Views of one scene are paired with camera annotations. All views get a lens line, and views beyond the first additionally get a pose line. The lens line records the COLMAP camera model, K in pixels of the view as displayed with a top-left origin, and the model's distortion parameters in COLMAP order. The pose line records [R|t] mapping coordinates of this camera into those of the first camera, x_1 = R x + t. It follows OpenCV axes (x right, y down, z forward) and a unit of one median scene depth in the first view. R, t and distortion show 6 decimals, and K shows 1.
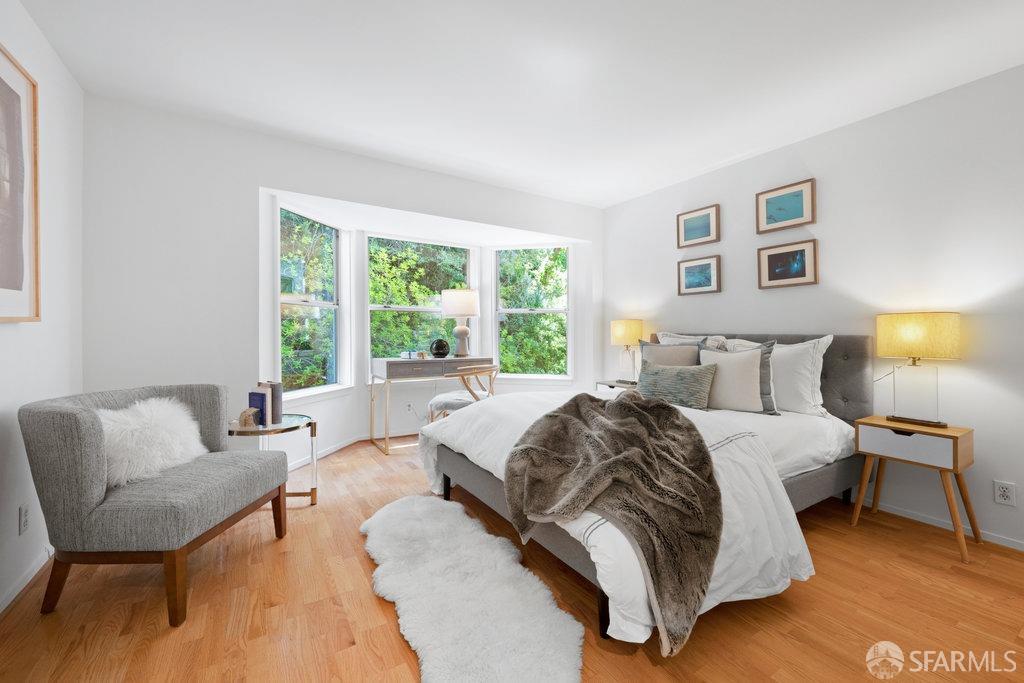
lens RADIAL K [[402.2, 0, 514.0], [0, 402.2, 333.3], [0, 0, 1]] dist [-0.007466, 0.001414]
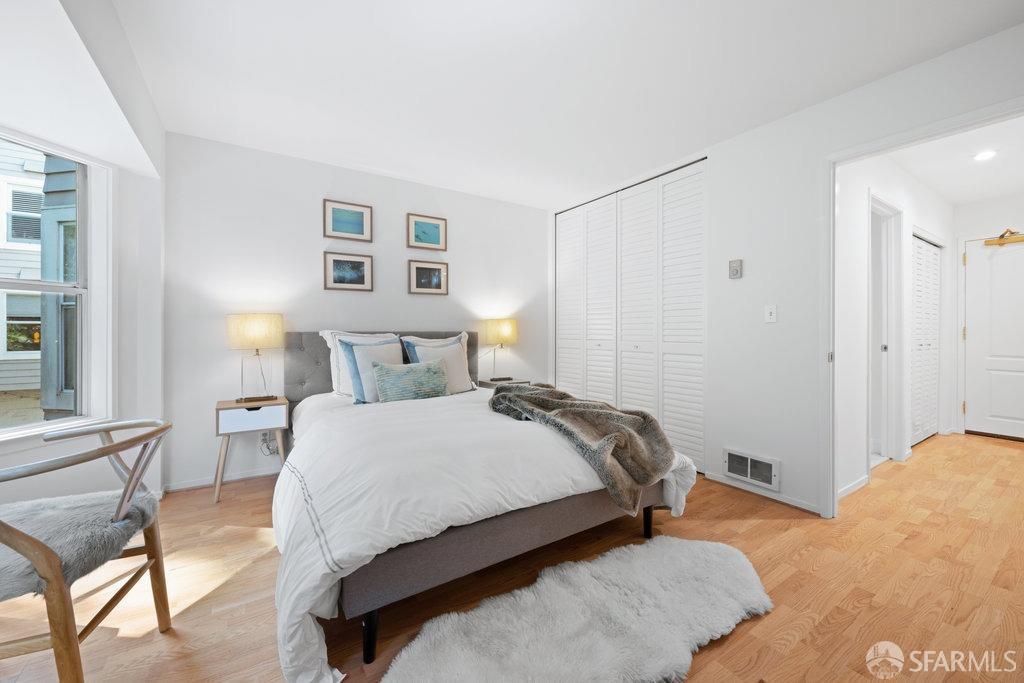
lens RADIAL K [[402.2, 0, 512.9], [0, 402.2, 327.4], [0, 0, 1]] dist [-0.007466, 0.001414]
pose [[-0.011469, 0.003136, 0.999929, -0.589490], [0.006378, 0.999975, -0.003063, -0.005383], [-0.999914, 0.006343, -0.011488, 0.716180]]
